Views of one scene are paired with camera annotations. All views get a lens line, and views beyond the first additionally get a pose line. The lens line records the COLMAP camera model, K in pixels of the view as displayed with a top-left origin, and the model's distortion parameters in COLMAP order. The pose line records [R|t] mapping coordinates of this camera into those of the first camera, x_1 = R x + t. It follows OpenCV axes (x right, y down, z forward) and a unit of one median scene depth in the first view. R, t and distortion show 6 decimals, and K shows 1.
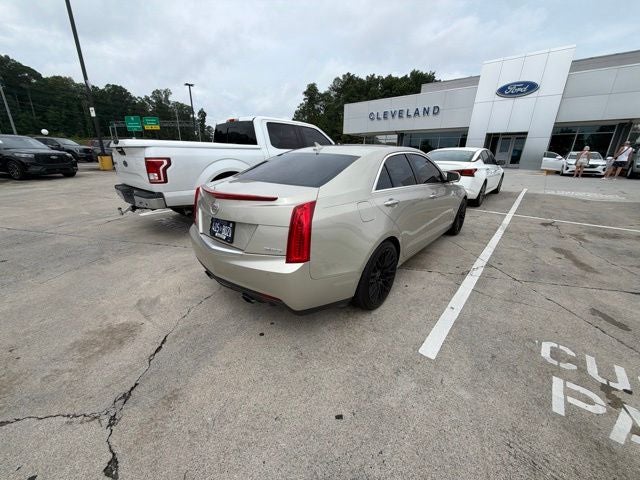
lens RADIAL K [[254.5, 0, 319.9], [0, 254.5, 237.6], [0, 0, 1]] dist [0.000779, -0.000425]
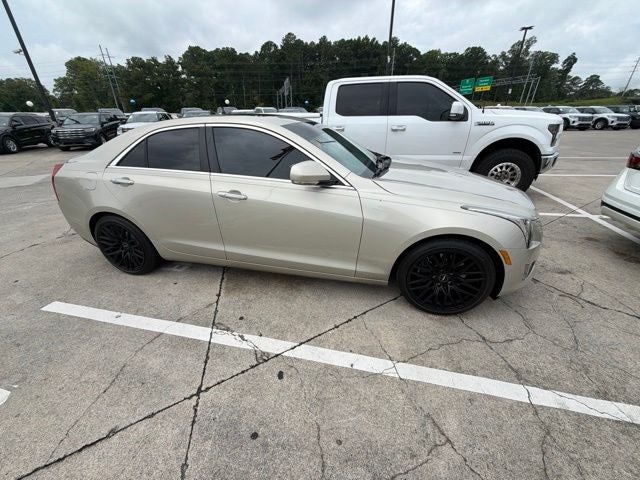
lens RADIAL K [[254.5, 0, 320.2], [0, 254.5, 238.5], [0, 0, 1]] dist [0.000779, -0.000425]
pose [[0.450423, 0.366287, -0.814219, 0.921534], [-0.260804, 0.926171, 0.272375, -0.245450], [0.853874, 0.089668, 0.512698, 0.718631]]
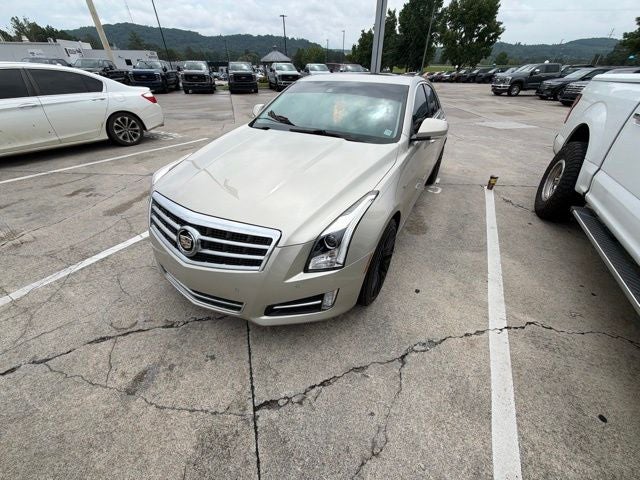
lens RADIAL K [[254.5, 0, 316.6], [0, 254.5, 240.6], [0, 0, 1]] dist [0.000779, -0.000425]
pose [[-0.979382, 0.090020, -0.180851, 0.489734], [-0.087003, 0.619999, 0.779764, -0.592390], [0.182322, 0.779421, -0.599384, 1.722543]]
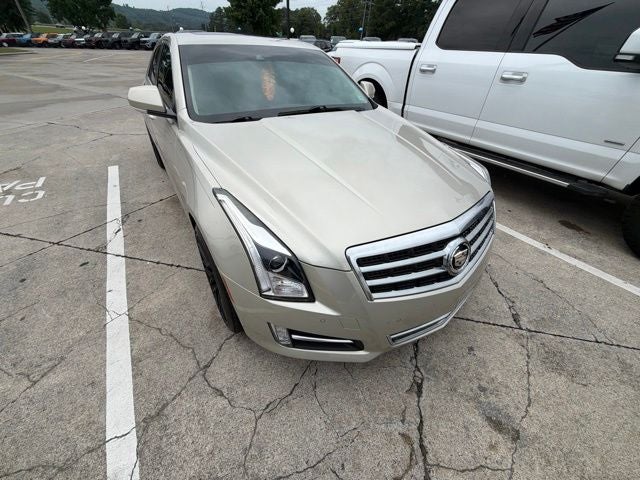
lens RADIAL K [[254.5, 0, 323.6], [0, 254.5, 239.7], [0, 0, 1]] dist [0.000779, -0.000425]
pose [[-0.277478, 0.556812, -0.782922, 0.876675], [-0.343850, 0.703383, 0.622109, -0.431240], [0.897092, 0.441829, -0.003714, 1.313080]]
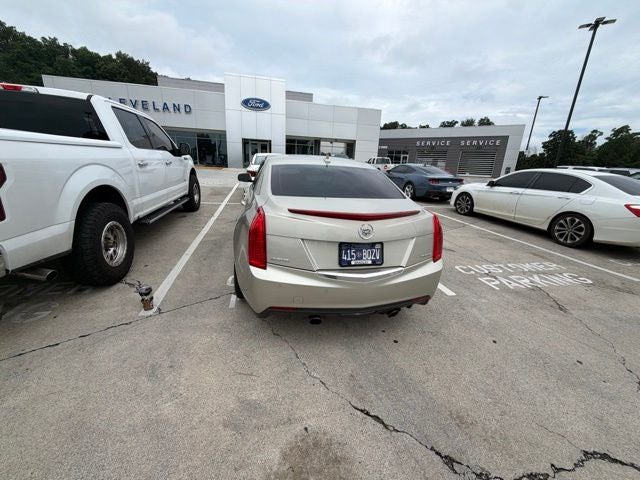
lens RADIAL K [[254.5, 0, 319.5], [0, 254.5, 238.8], [0, 0, 1]] dist [0.000779, -0.000425]
pose [[0.599431, -0.213647, 0.771387, -0.623370], [0.207246, 0.972282, 0.108240, -0.115902], [-0.773131, 0.094984, 0.627094, 0.298905]]
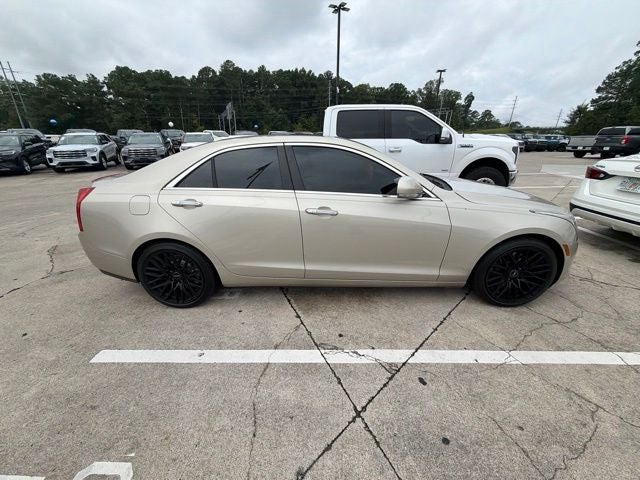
lens RADIAL K [[254.5, 0, 321.1], [0, 254.5, 238.1], [0, 0, 1]] dist [0.000779, -0.000425]
pose [[0.629241, 0.261777, -0.731798, 0.776187], [-0.229526, 0.962164, 0.146824, -0.160247], [0.742546, 0.075580, 0.665518, 0.471776]]
